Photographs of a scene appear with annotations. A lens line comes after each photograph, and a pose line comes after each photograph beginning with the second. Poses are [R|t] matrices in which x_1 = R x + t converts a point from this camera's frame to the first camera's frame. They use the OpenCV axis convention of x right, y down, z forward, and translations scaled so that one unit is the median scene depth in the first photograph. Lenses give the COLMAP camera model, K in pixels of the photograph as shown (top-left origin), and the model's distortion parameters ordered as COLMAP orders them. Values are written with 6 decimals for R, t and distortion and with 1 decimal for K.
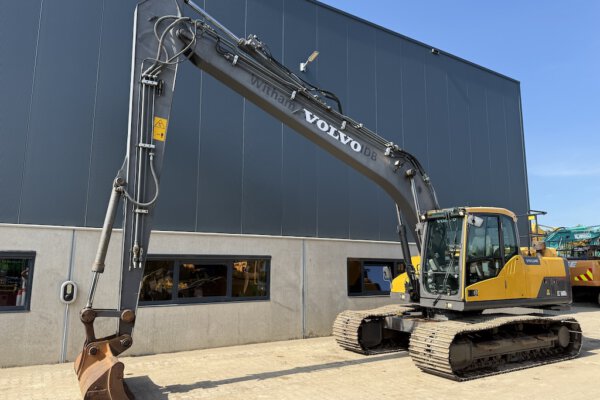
lens RADIAL K [[434.7, 0, 301.0], [0, 434.7, 191.7], [0, 0, 1]] dist [0.115502, -0.207033]
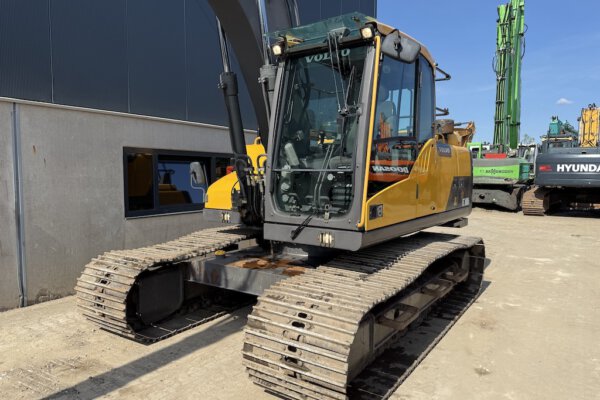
lens RADIAL K [[426.7, 0, 300.0], [0, 426.7, 200.0], [0, 0, 1]] dist [0.038558, -0.051258]
pose [[0.918260, -0.030150, 0.394828, 0.121782], [-0.062794, 0.973393, 0.220372, 0.110010], [-0.390967, -0.227151, 0.891934, 0.562167]]
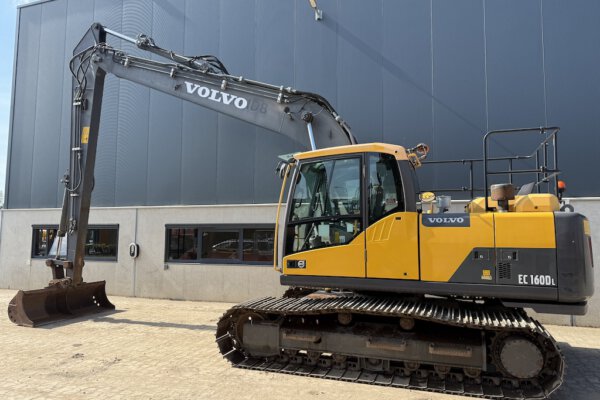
lens RADIAL K [[426.7, 0, 300.0], [0, 426.7, 200.0], [0, 0, 1]] dist [0.038558, -0.051258]
pose [[0.617312, -0.067422, -0.783824, 0.869269], [0.131434, 0.991157, 0.018257, 0.095246], [0.775662, -0.114291, 0.620715, 0.501342]]
